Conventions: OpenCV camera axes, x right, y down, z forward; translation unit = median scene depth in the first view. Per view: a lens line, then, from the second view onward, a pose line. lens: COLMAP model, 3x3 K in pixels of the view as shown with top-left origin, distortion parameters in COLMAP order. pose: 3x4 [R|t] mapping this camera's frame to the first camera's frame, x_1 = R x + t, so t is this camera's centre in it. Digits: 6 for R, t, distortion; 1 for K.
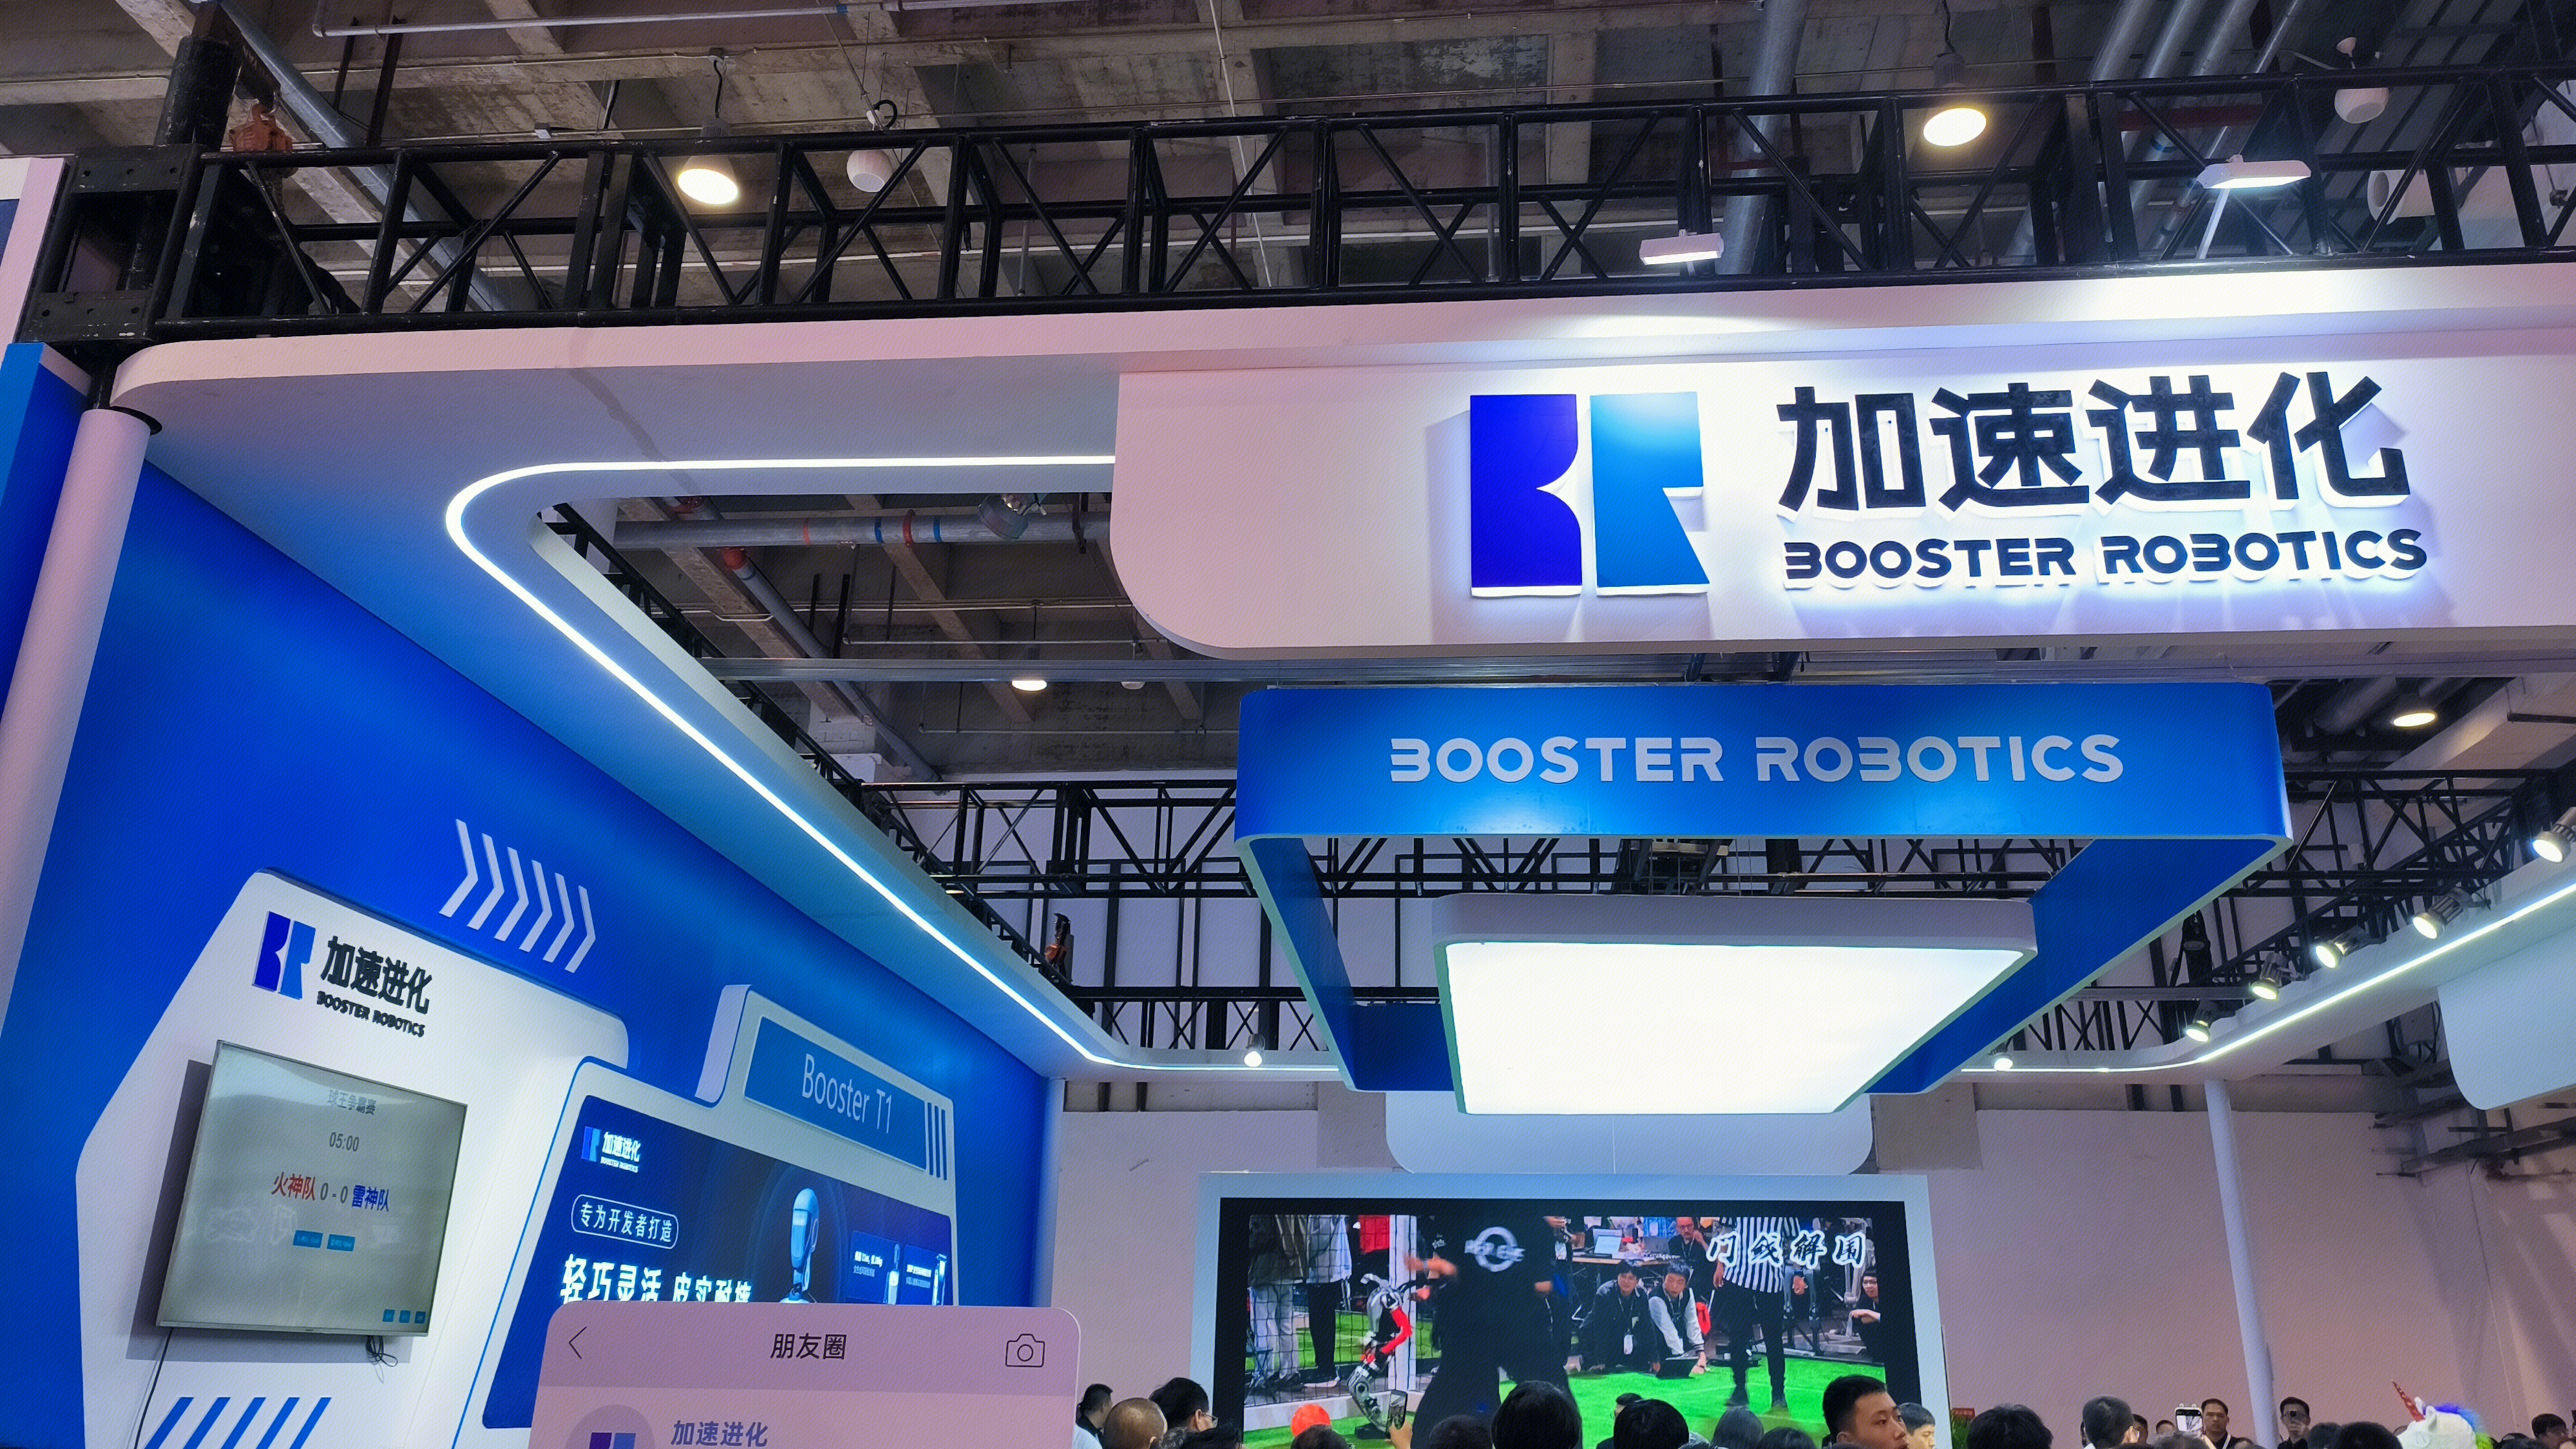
lens RADIAL K [[1881.8, 0, 1288.0], [0, 1881.8, 724.5], [0, 0, 1]] dist [0.062214, -0.064909]
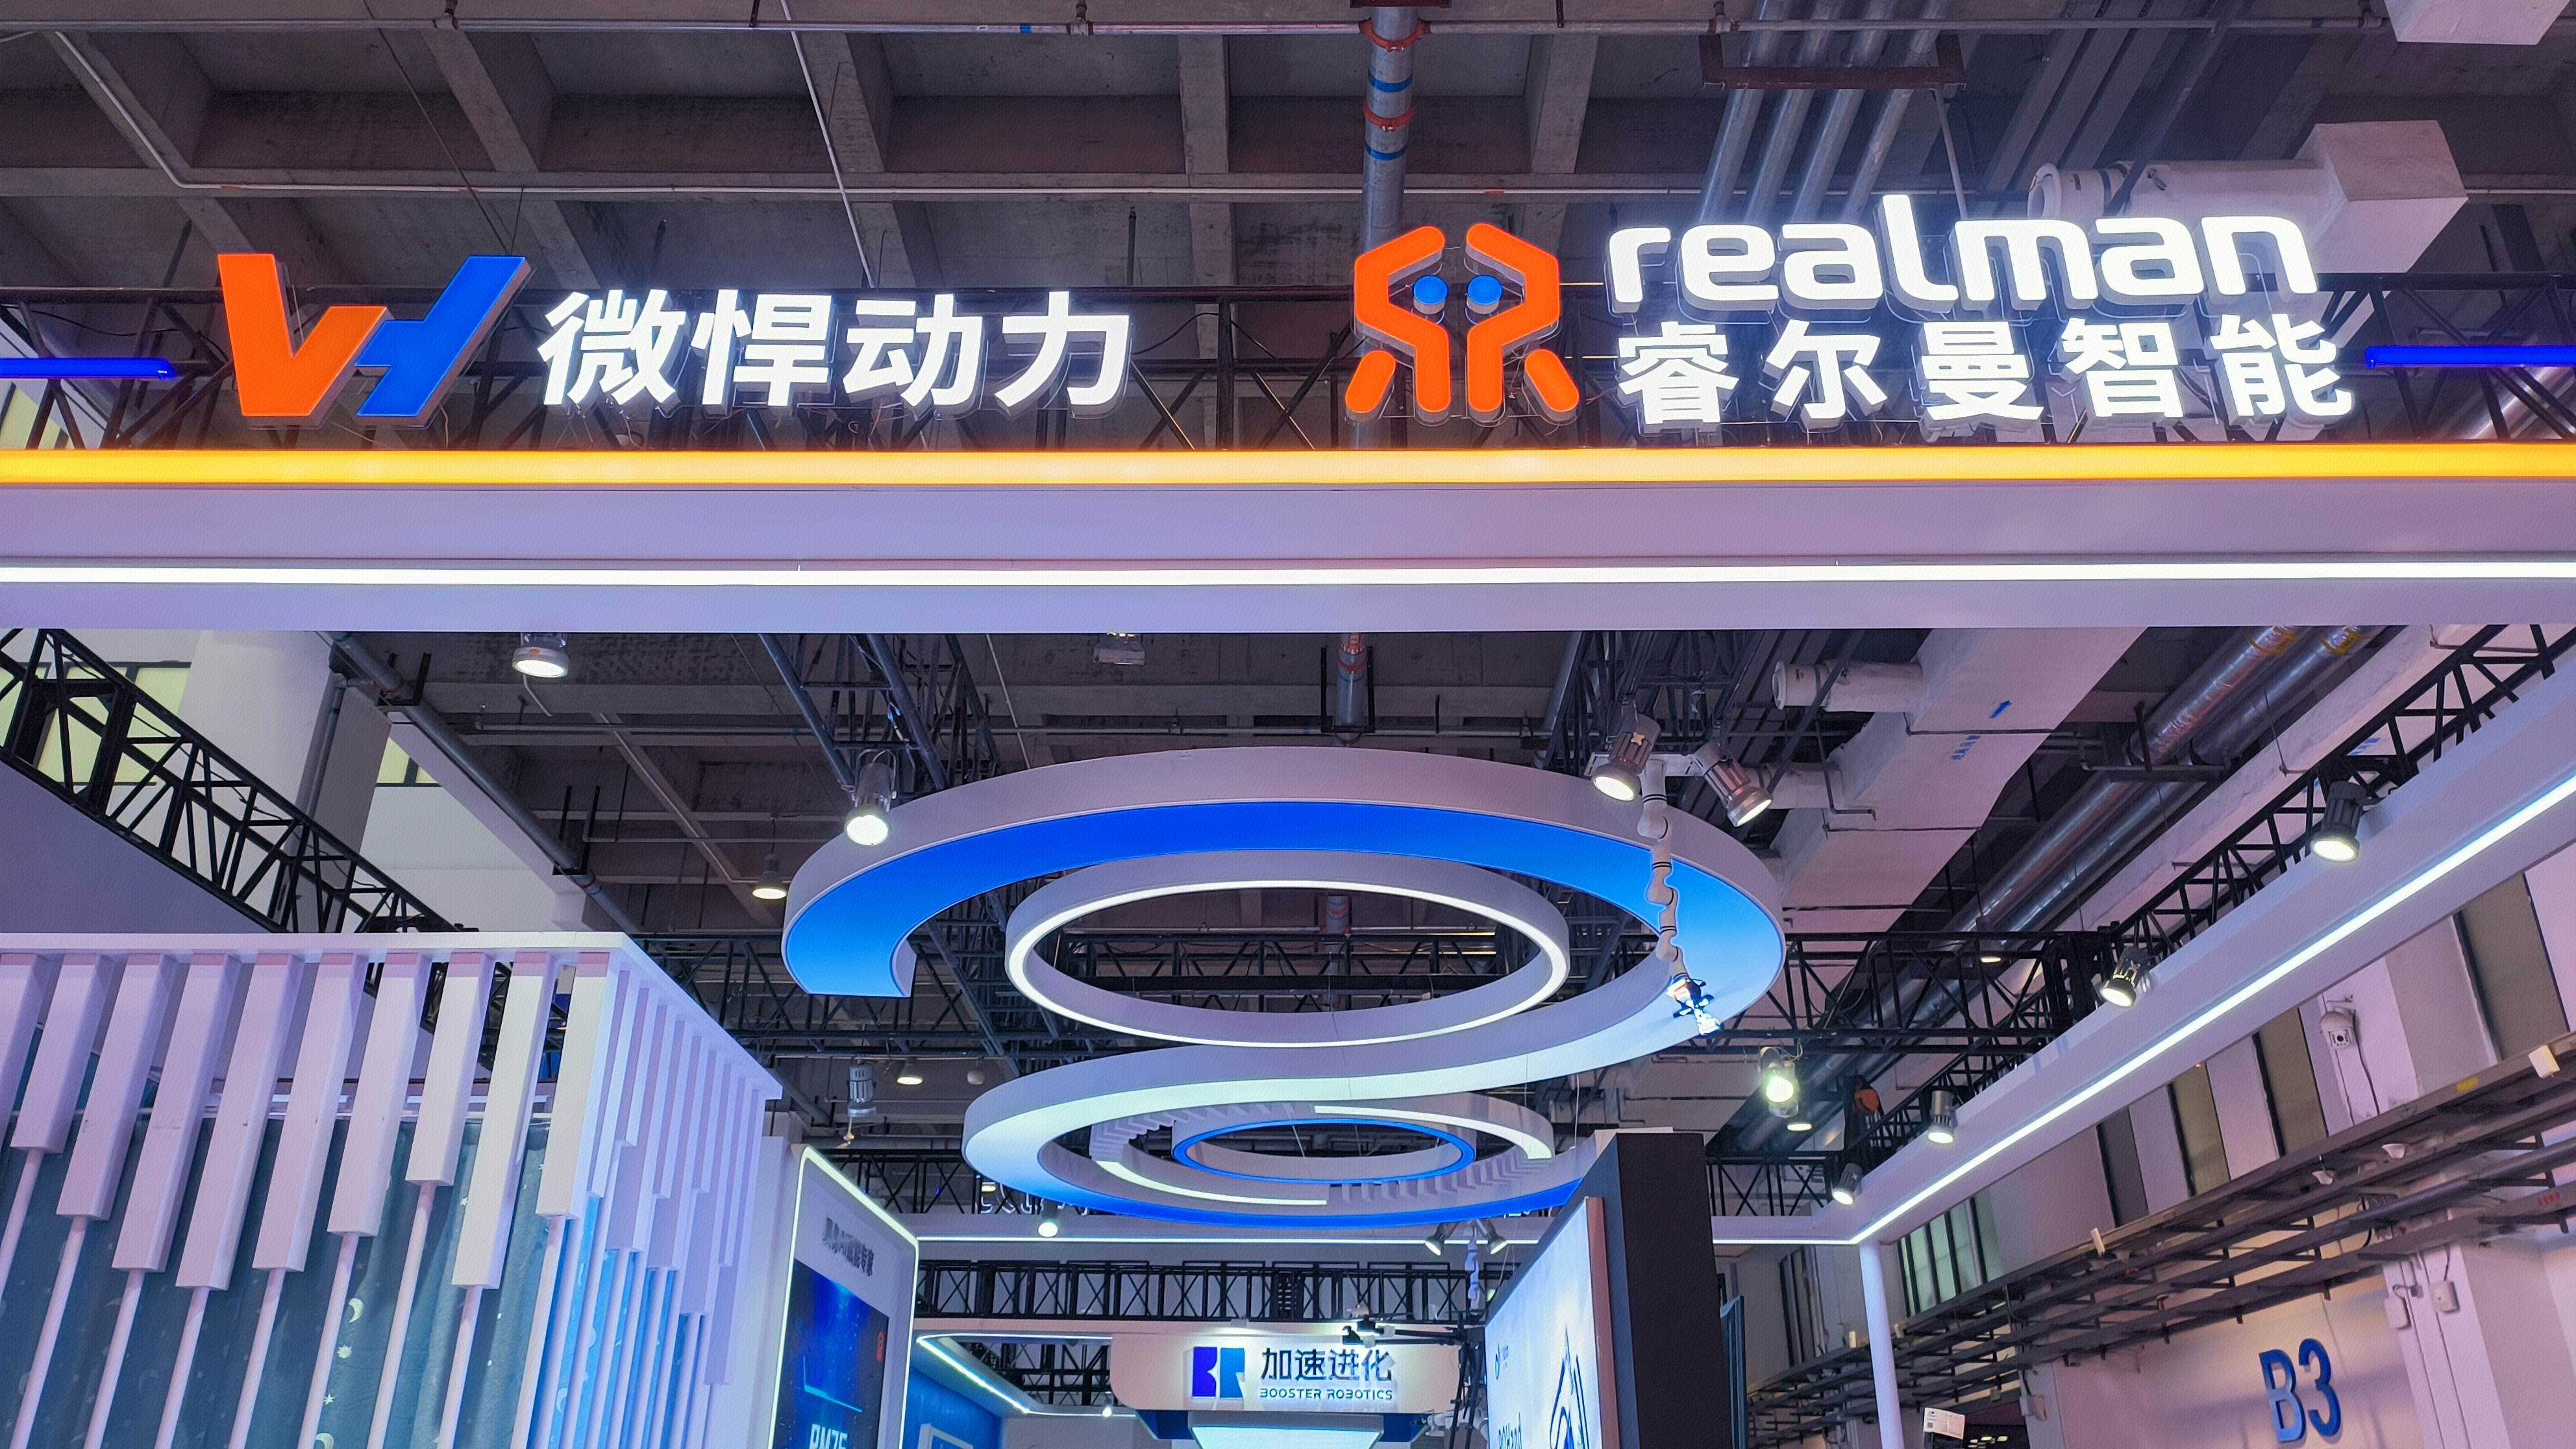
lens RADIAL K [[1881.8, 0, 1288.0], [0, 1881.8, 724.5], [0, 0, 1]] dist [0.062214, -0.064909]
pose [[0.987211, 0.061174, 0.147214, -0.434023], [-0.047369, 0.994300, -0.095523, -1.234646], [-0.152218, 0.087328, 0.984481, -3.581676]]
